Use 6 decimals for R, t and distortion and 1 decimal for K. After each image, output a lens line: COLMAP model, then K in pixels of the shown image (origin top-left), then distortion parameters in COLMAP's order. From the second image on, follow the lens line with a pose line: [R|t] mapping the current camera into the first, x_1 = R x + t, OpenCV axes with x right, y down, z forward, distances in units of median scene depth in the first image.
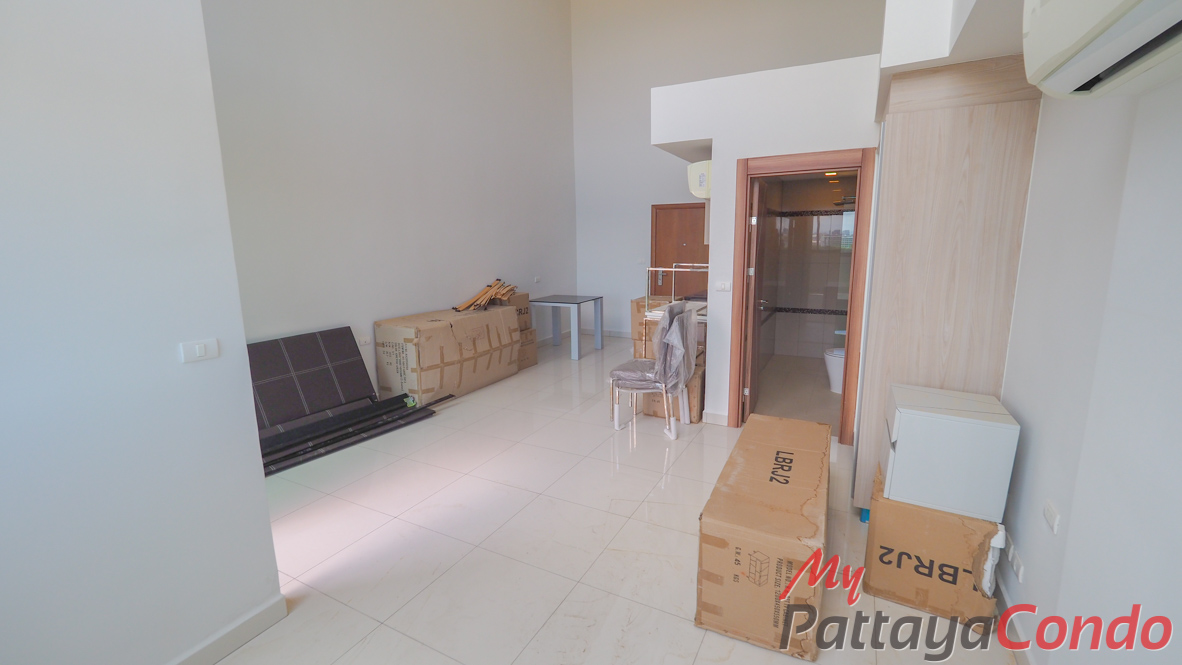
lens RADIAL K [[509.7, 0, 592.5], [0, 509.7, 330.3], [0, 0, 1]] dist [-0.002112, 0.001011]
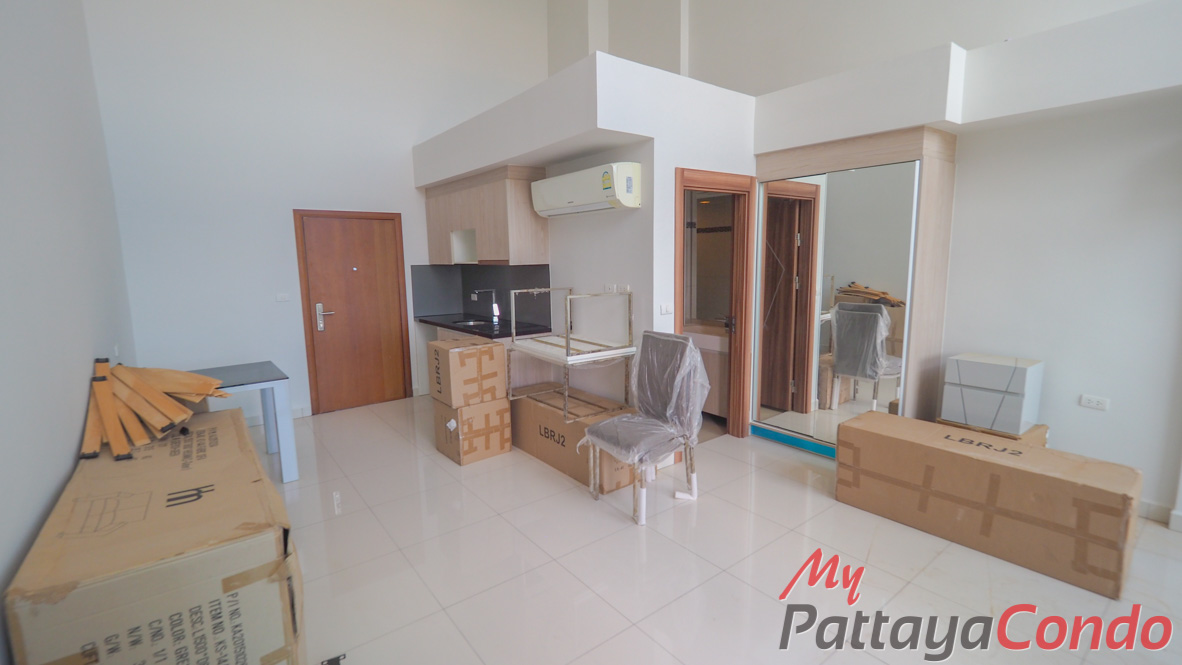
lens RADIAL K [[509.7, 0, 591.9], [0, 509.7, 331.7], [0, 0, 1]] dist [-0.002112, 0.001011]
pose [[0.431552, -0.133482, 0.892158, -0.589222], [0.174702, 0.982635, 0.062513, -0.124701], [-0.885010, 0.128884, 0.447378, 0.724703]]
